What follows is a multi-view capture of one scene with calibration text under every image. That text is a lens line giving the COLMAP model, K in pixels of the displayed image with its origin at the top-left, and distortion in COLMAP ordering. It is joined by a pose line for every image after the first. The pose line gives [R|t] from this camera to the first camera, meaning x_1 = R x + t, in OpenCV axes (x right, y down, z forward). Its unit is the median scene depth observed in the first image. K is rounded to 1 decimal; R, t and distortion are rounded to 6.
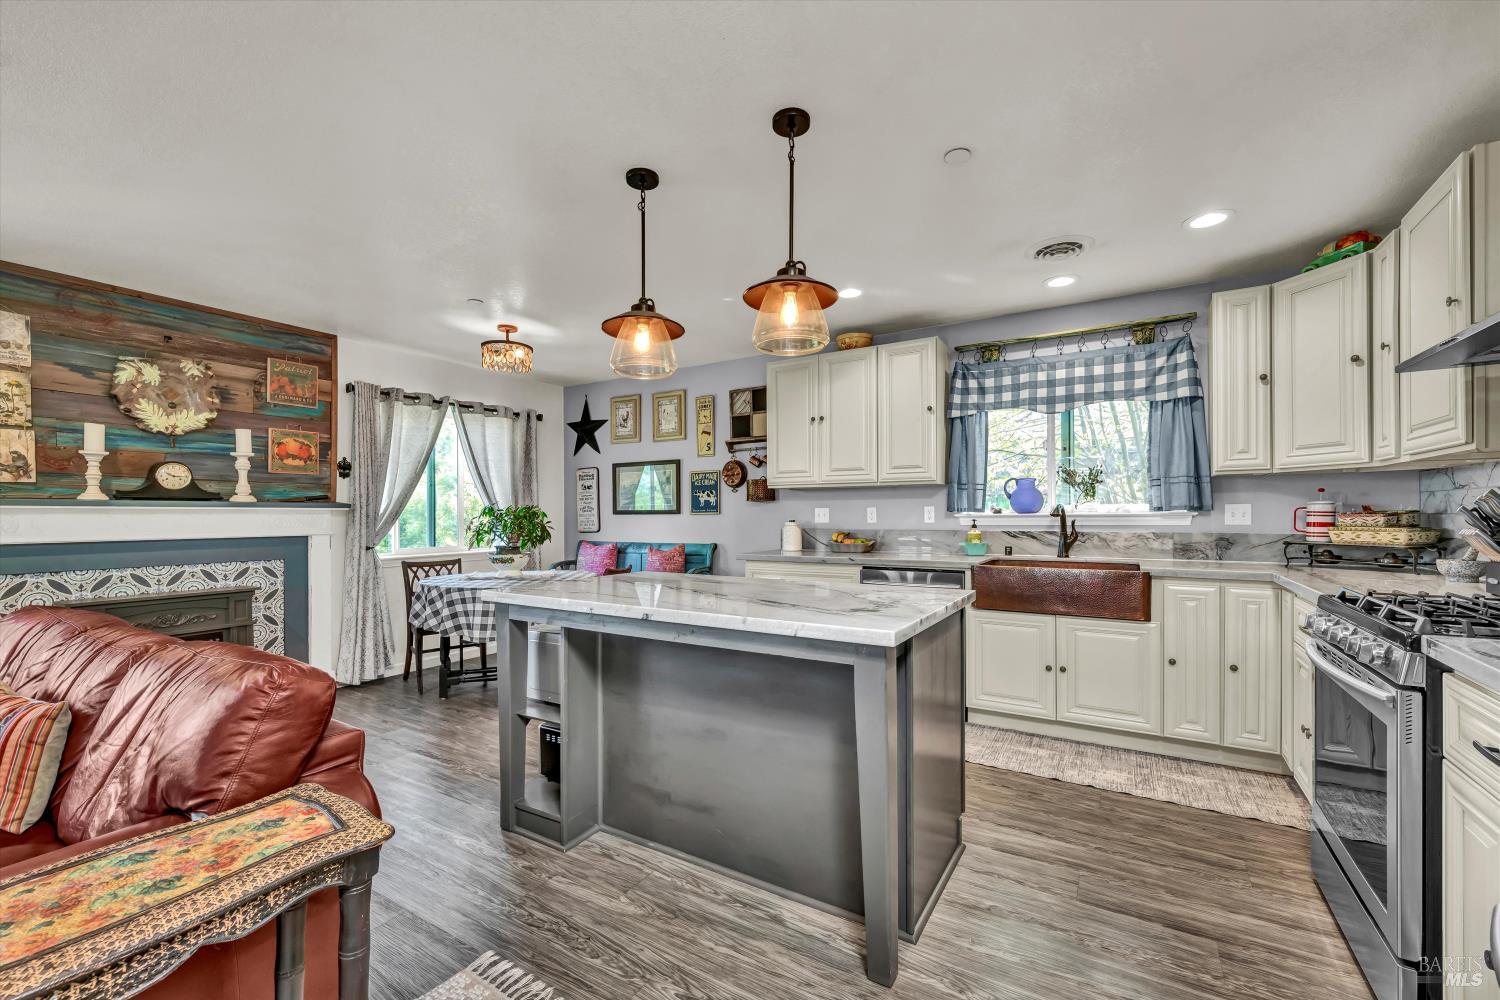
lens RADIAL K [[619.7, 0, 753.8], [0, 619.7, 517.6], [0, 0, 1]] dist [-0.000084, -0.000077]
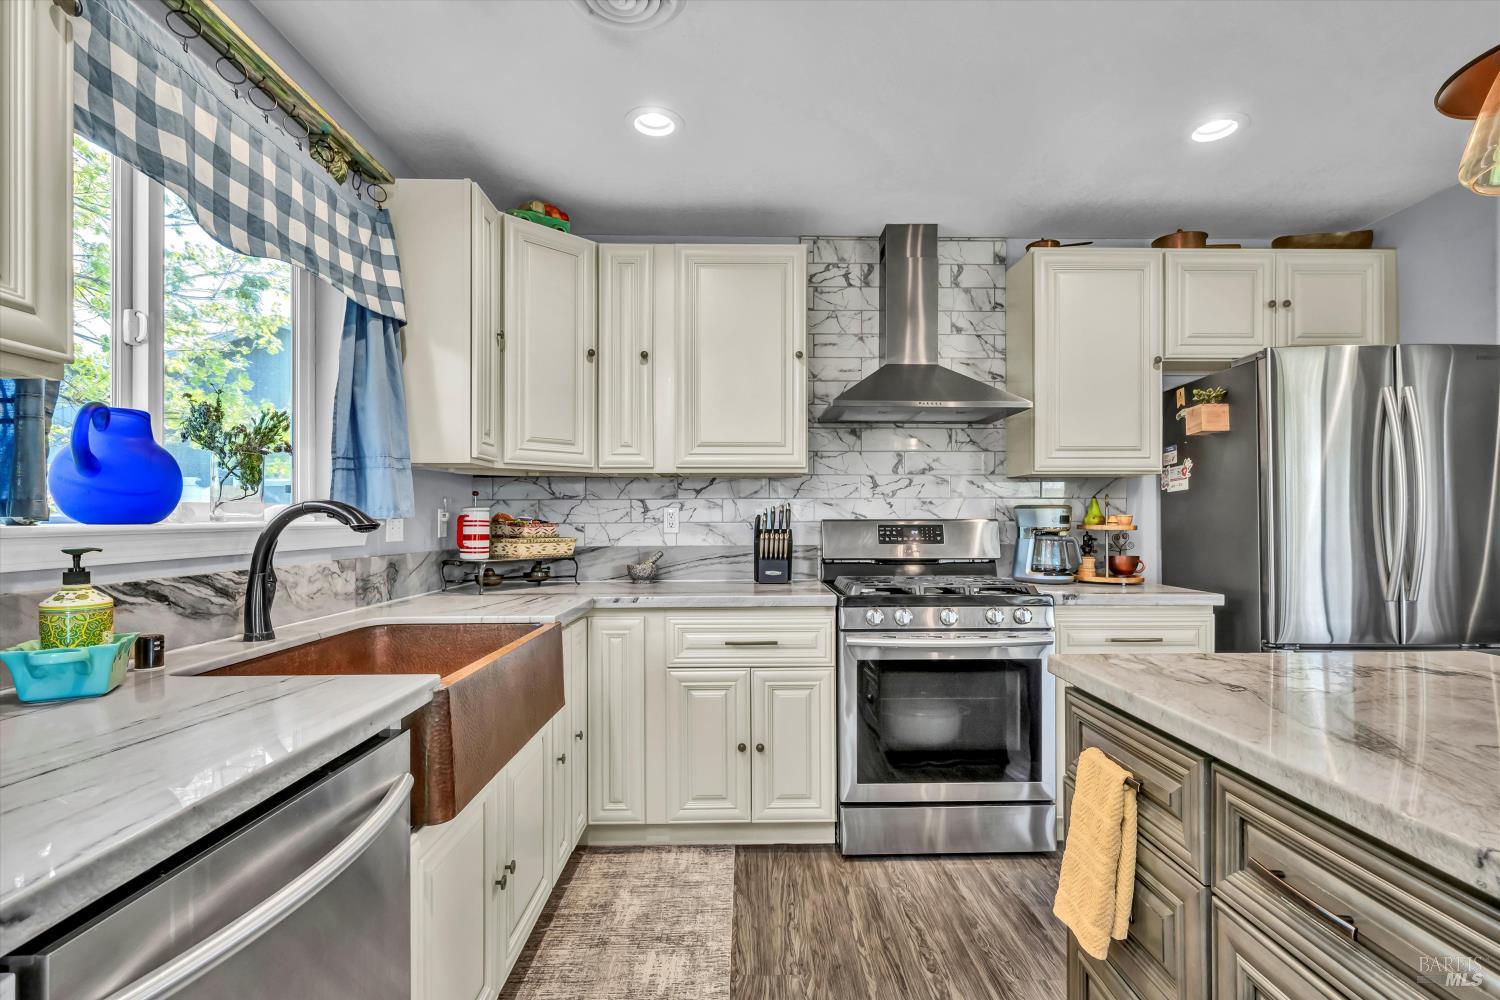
lens RADIAL K [[712.2, 0, 752.2], [0, 712.2, 520.8], [0, 0, 1]] dist [-0.000344, -0.000030]
pose [[-0.539241, 0.007374, 0.842119, -0.037058], [0.012217, 0.999925, -0.000933, -0.005424], [-0.842063, 0.009785, -0.539290, 1.238863]]
